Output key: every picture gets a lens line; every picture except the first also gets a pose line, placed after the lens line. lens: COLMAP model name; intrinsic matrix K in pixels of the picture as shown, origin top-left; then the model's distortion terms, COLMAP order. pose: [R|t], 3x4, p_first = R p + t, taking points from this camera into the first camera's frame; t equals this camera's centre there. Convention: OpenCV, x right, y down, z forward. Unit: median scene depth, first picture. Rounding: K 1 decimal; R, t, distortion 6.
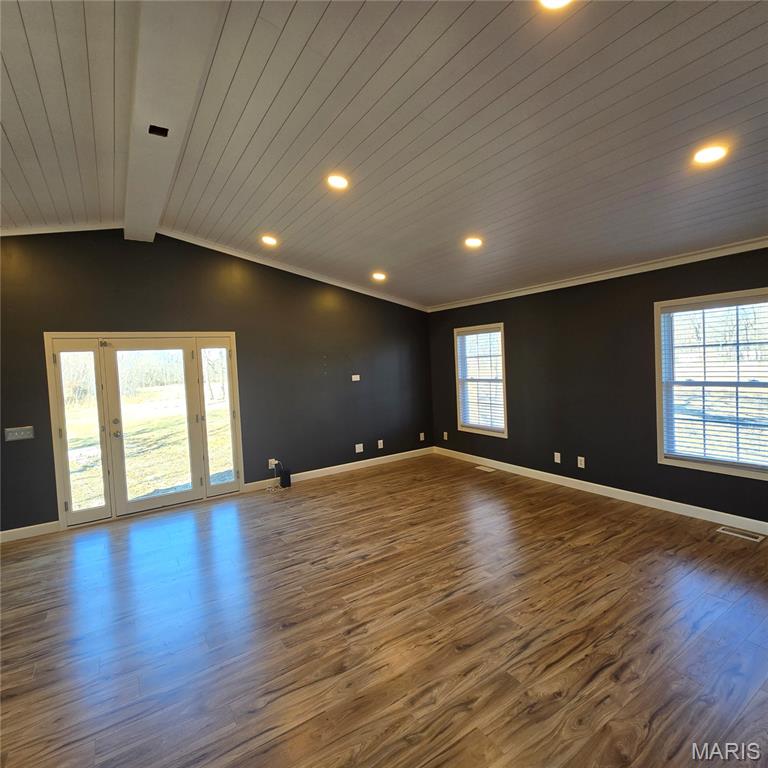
lens RADIAL K [[416.4, 0, 383.4], [0, 416.4, 379.0], [0, 0, 1]] dist [0.004451, -0.004151]
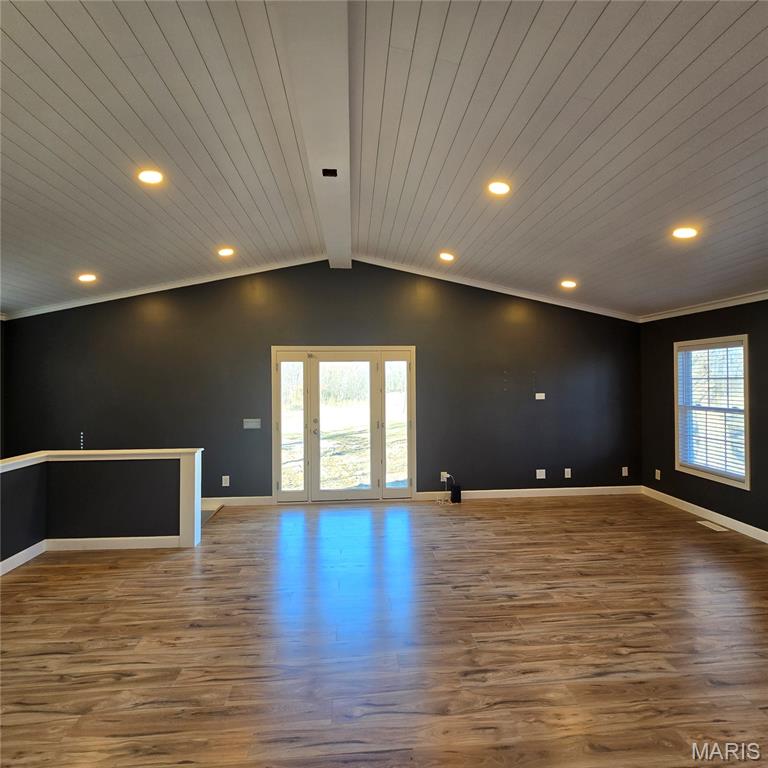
lens RADIAL K [[416.4, 0, 383.9], [0, 416.4, 379.3], [0, 0, 1]] dist [0.004451, -0.004151]
pose [[0.877869, 0.039992, -0.477227, 0.097625], [-0.055337, 0.998303, -0.018134, -0.006677], [0.475692, 0.042327, 0.878593, 0.047998]]
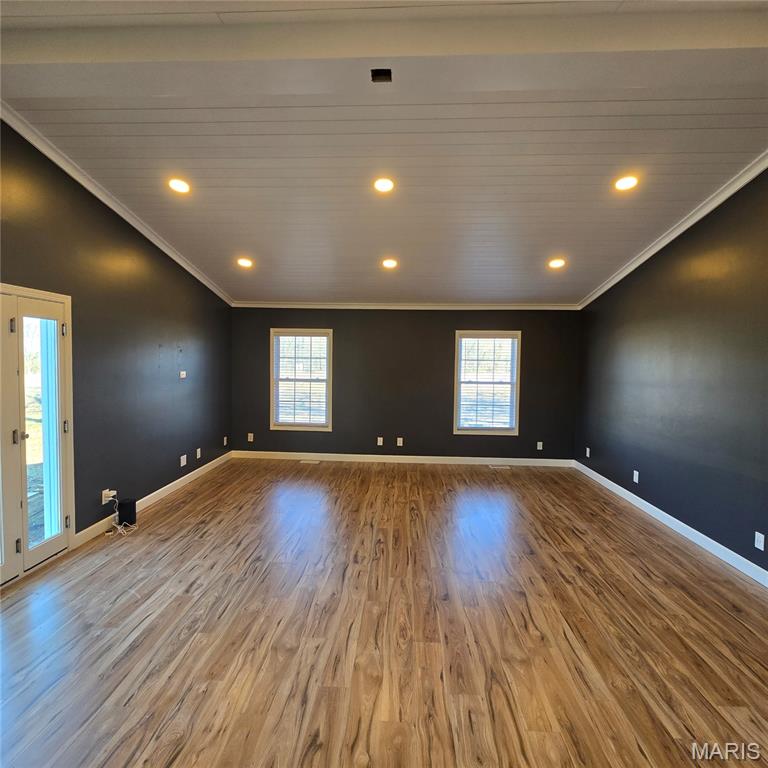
lens RADIAL K [[416.4, 0, 381.8], [0, 416.4, 381.8], [0, 0, 1]] dist [0.004451, -0.004151]
pose [[0.584283, 0.013220, 0.811442, -0.722604], [-0.007598, 0.999913, -0.010819, 0.024476], [-0.811515, 0.000156, 0.584332, 0.298478]]
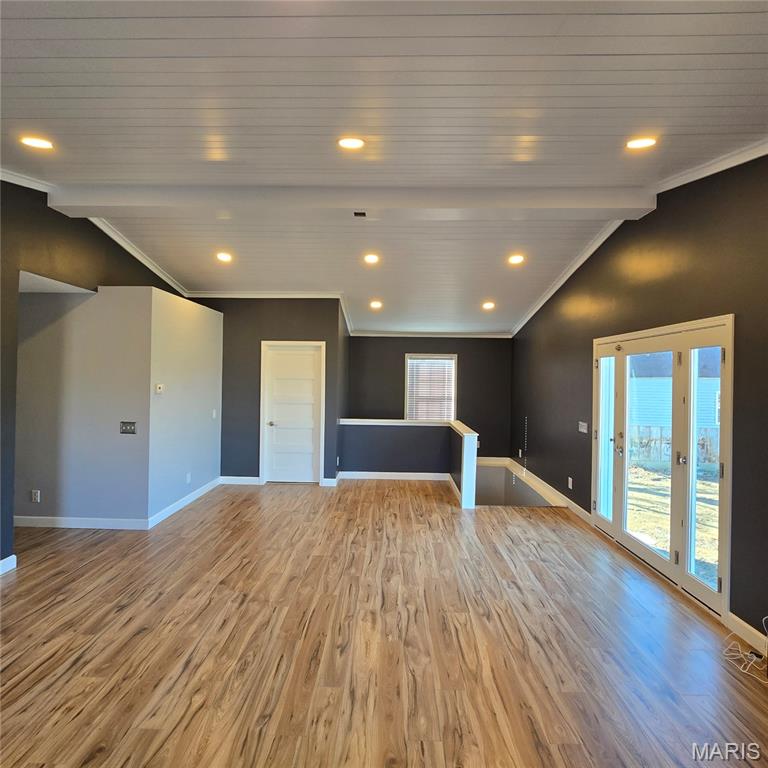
lens RADIAL K [[416.4, 0, 383.9], [0, 416.4, 378.7], [0, 0, 1]] dist [0.004451, -0.004151]
pose [[-0.560387, 0.043674, -0.827079, 0.388581], [-0.022728, 0.997422, 0.068068, -0.070979], [0.827919, 0.056942, -0.557949, 1.140591]]
